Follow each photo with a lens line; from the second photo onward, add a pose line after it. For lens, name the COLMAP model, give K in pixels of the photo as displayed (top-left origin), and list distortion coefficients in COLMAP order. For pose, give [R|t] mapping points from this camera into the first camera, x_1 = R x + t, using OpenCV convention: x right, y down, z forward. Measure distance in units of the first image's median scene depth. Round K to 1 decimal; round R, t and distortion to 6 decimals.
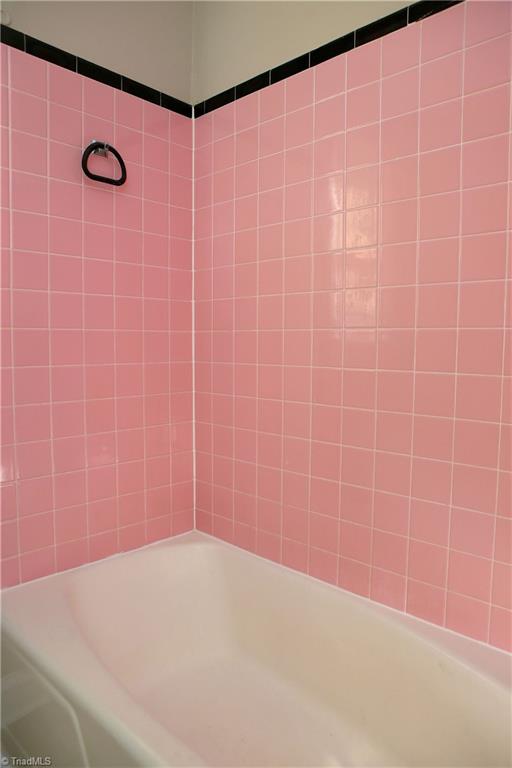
lens RADIAL K [[531.6, 0, 253.2], [0, 531.6, 378.9], [0, 0, 1]] dist [-0.101964, 0.066622]
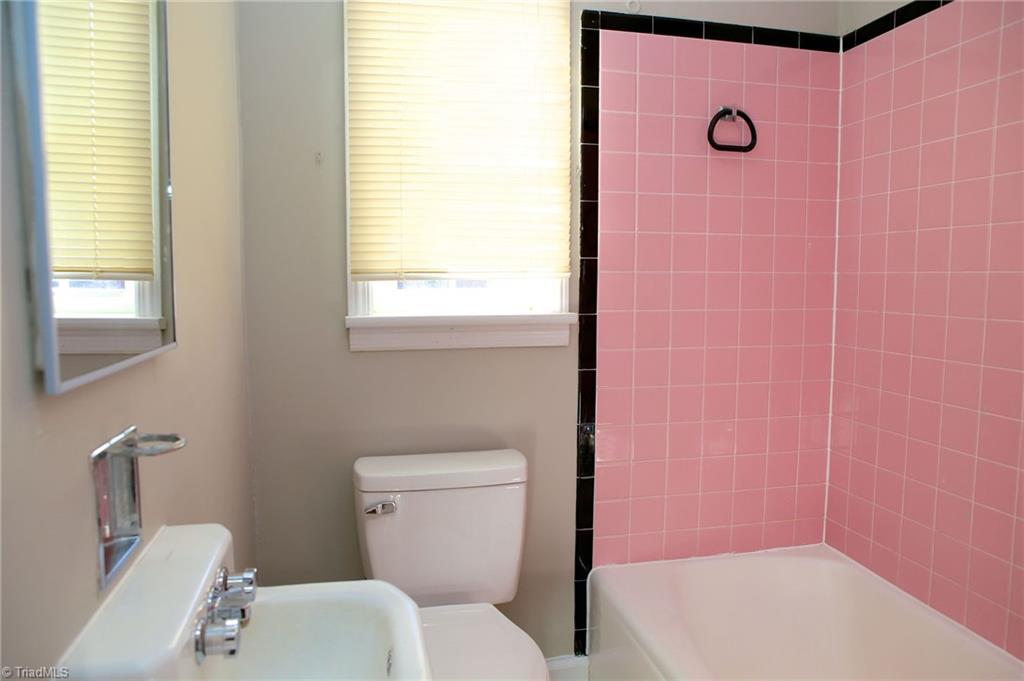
lens RADIAL K [[708.8, 0, 506.5], [0, 708.8, 344.7], [0, 0, 1]] dist [-0.101964, 0.066622]
pose [[0.831237, 0.049216, -0.553735, 0.072319], [-0.034834, 0.998727, 0.036475, -0.058732], [0.554826, -0.011031, 0.831893, -0.217723]]
